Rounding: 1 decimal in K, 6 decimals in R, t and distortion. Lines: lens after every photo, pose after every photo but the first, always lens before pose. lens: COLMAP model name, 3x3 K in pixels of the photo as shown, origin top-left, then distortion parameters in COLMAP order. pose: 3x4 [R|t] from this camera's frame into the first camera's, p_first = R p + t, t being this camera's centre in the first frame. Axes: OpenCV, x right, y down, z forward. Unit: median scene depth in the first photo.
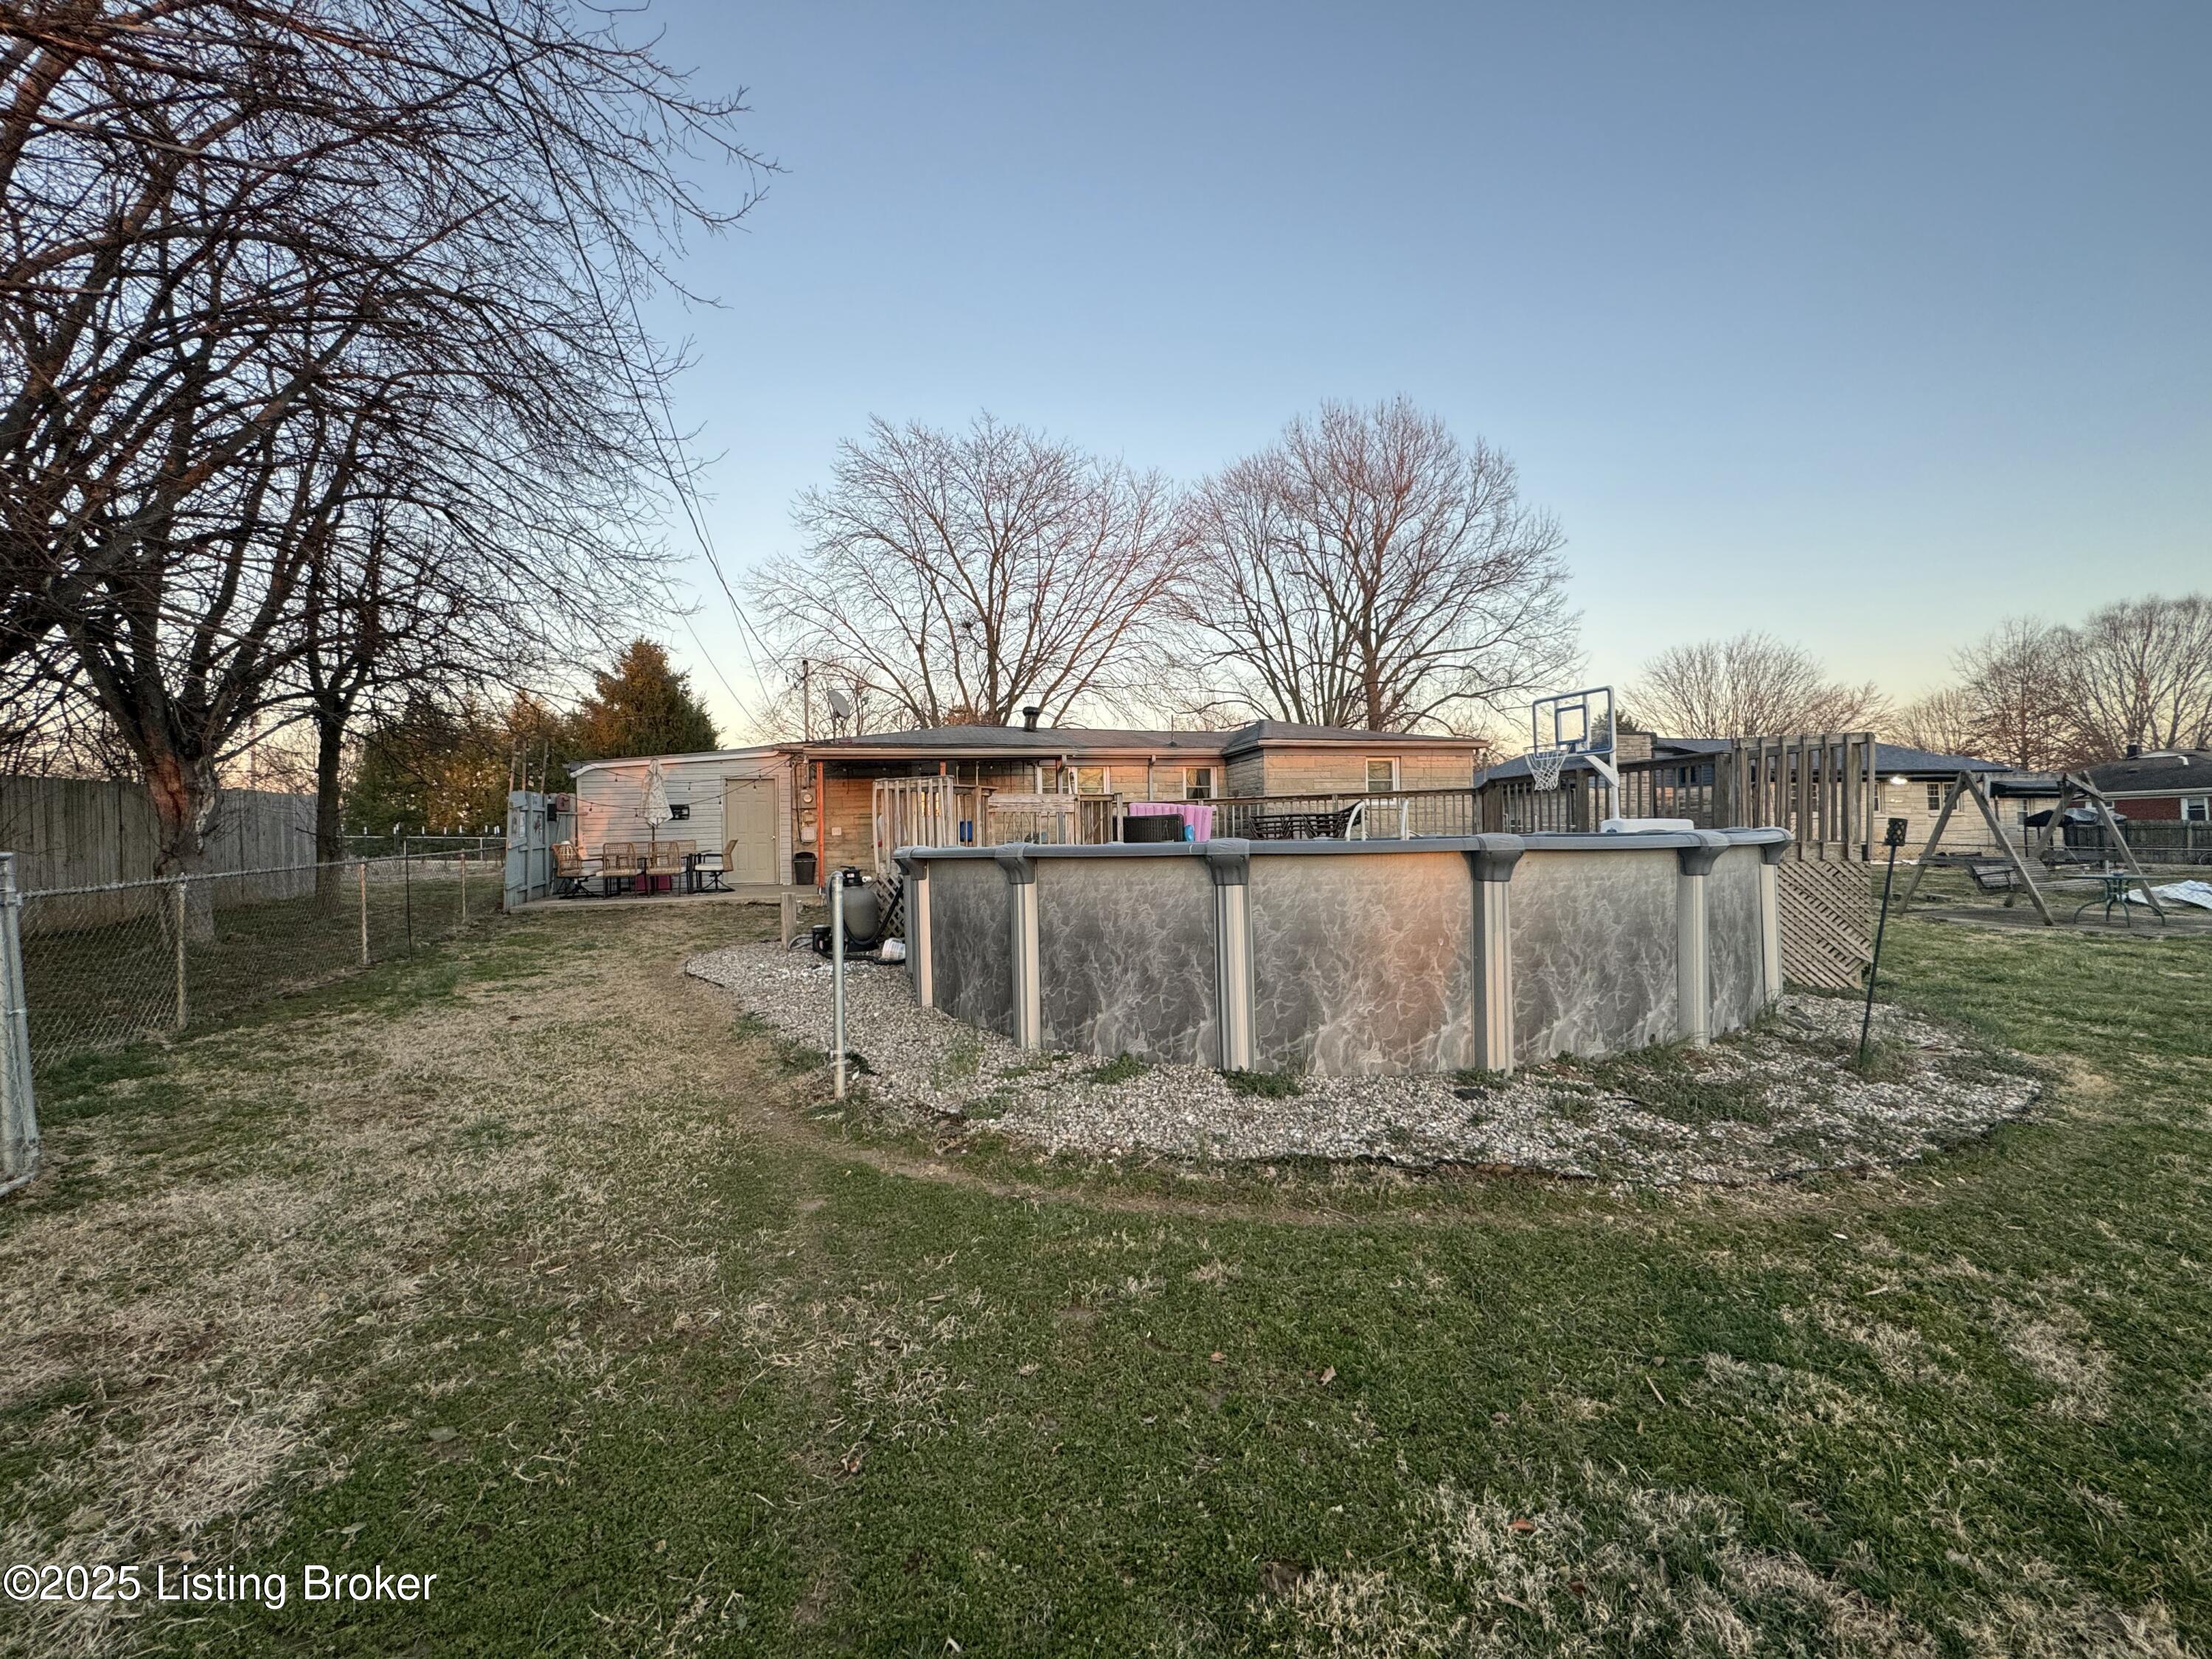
lens RADIAL K [[880.3, 0, 1110.1], [0, 880.3, 831.2], [0, 0, 1]] dist [-0.004253, 0.000665]
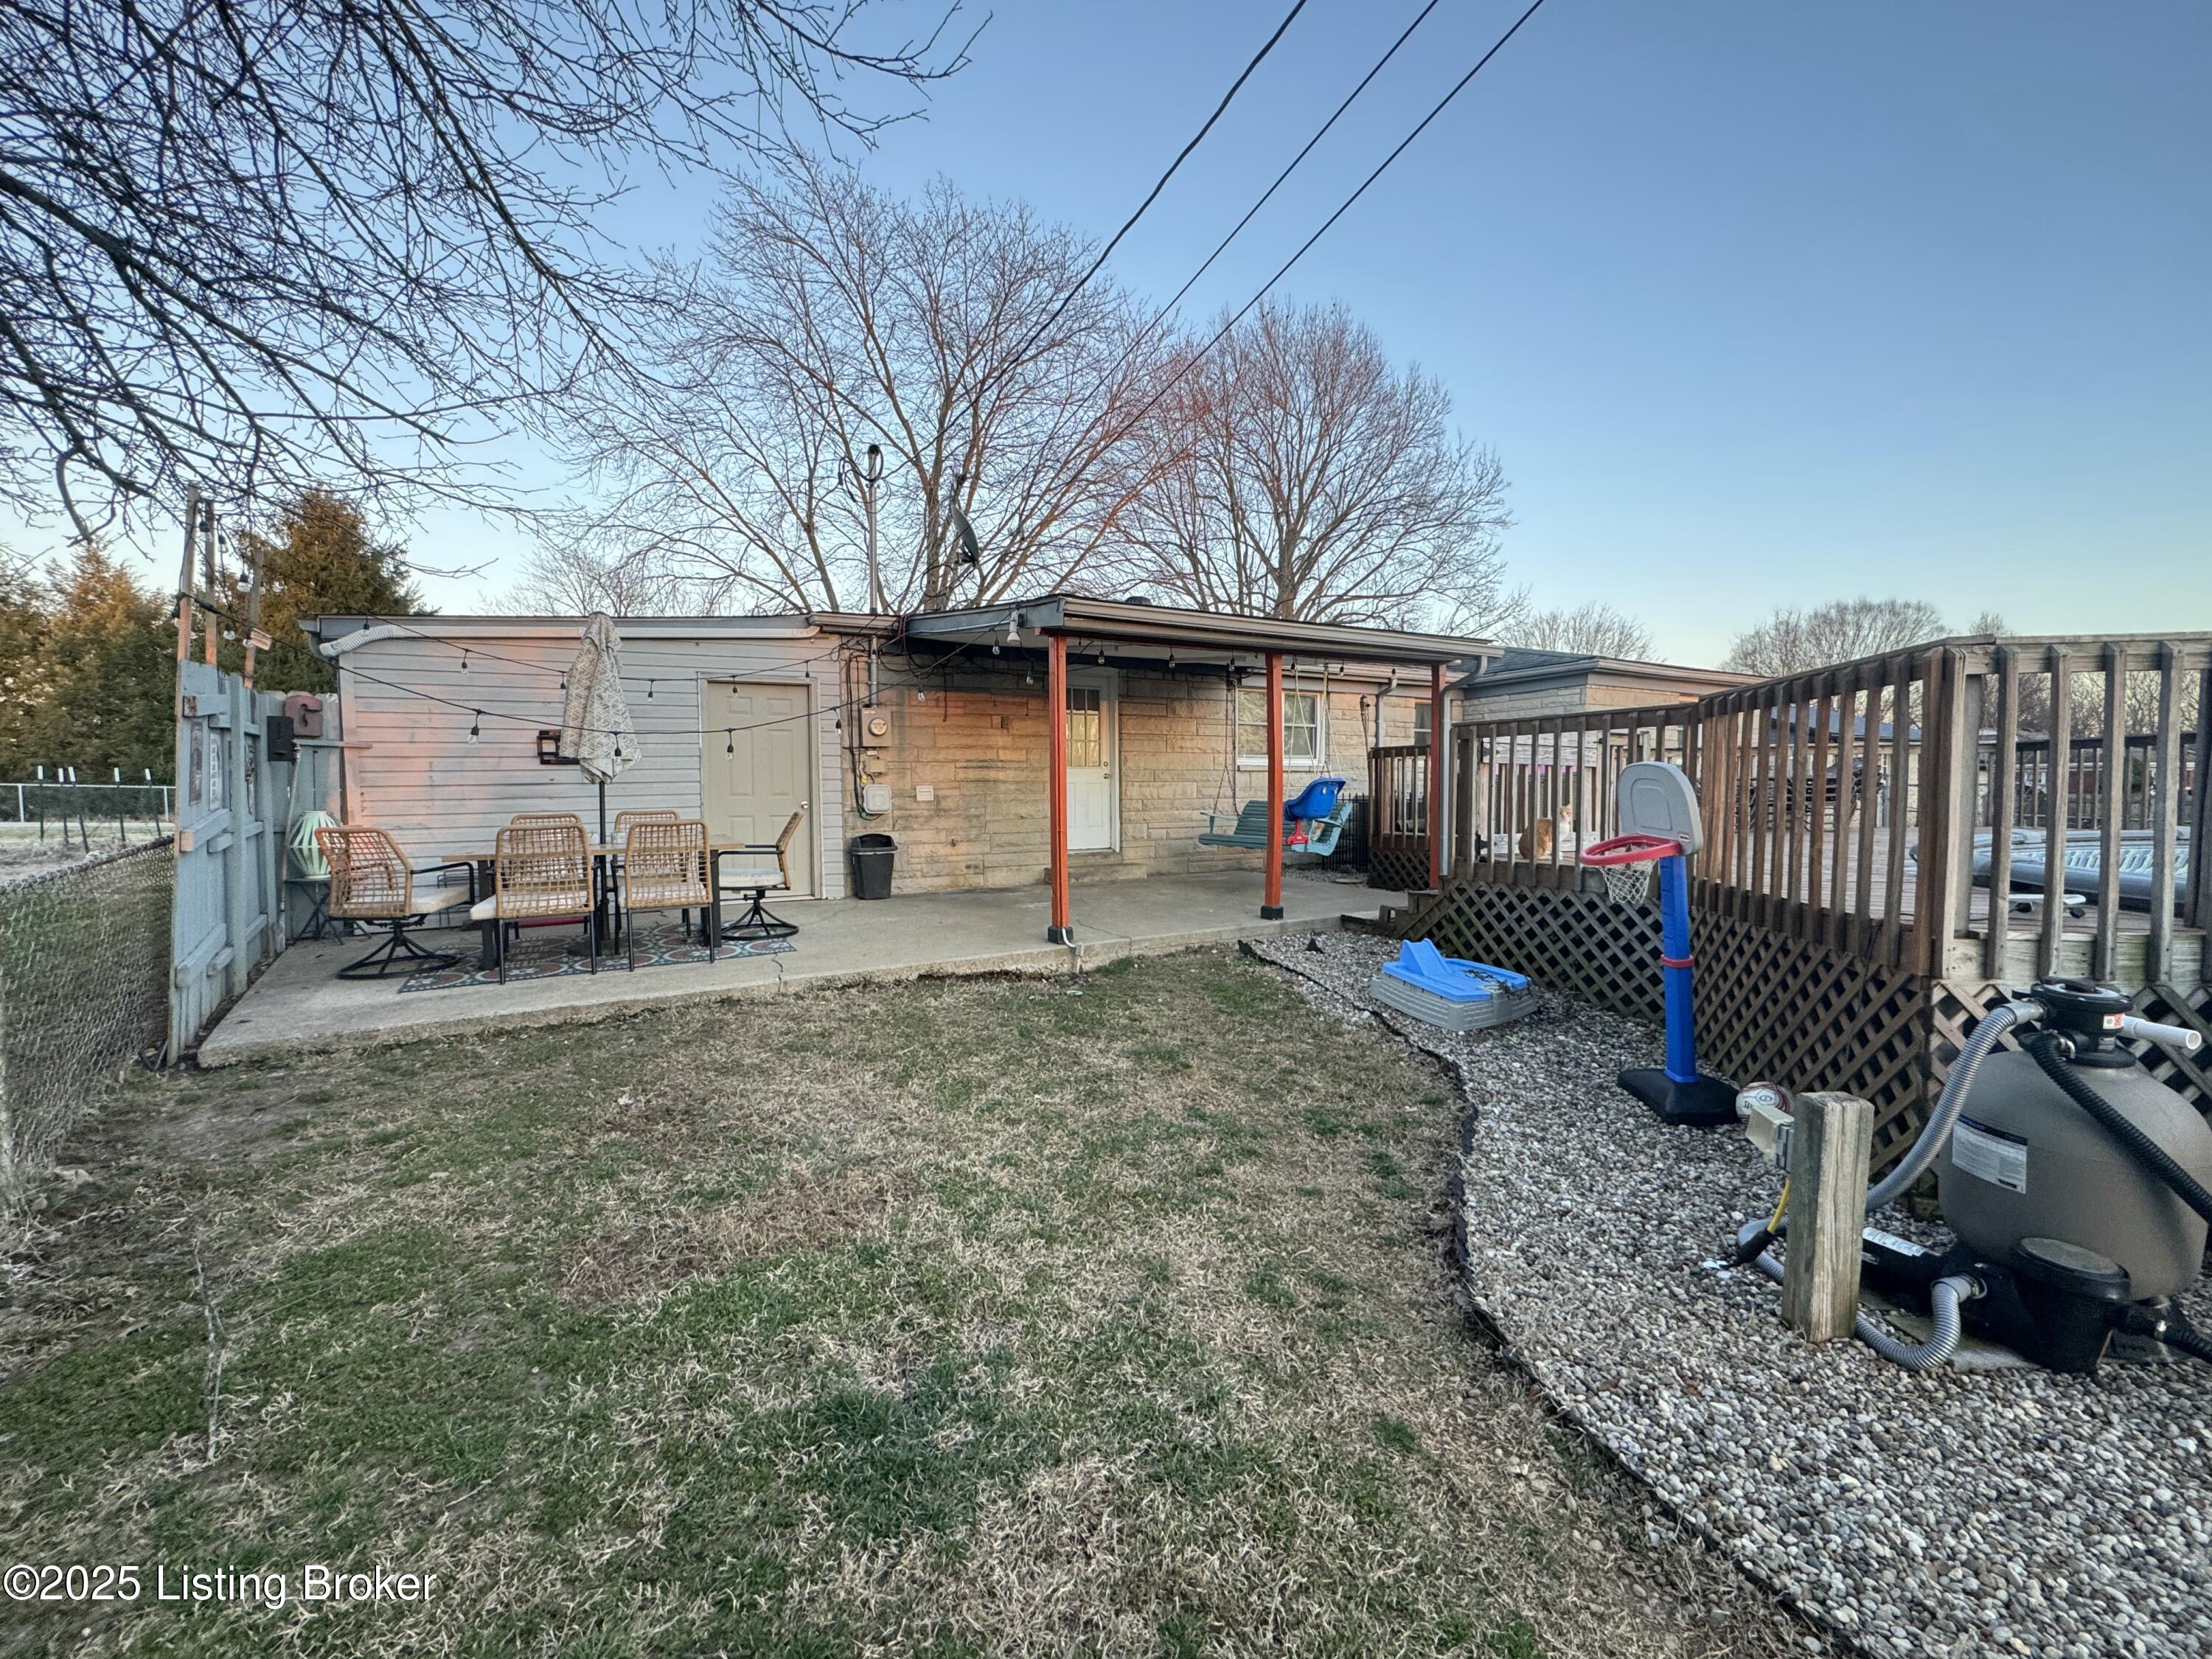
lens RADIAL K [[880.3, 0, 1099.4], [0, 880.3, 819.8], [0, 0, 1]] dist [-0.004253, 0.000665]
pose [[0.963804, 0.006330, 0.266538, -0.350875], [-0.017033, 0.999138, 0.037864, -0.005325], [-0.266069, -0.041033, 0.963080, 0.478797]]
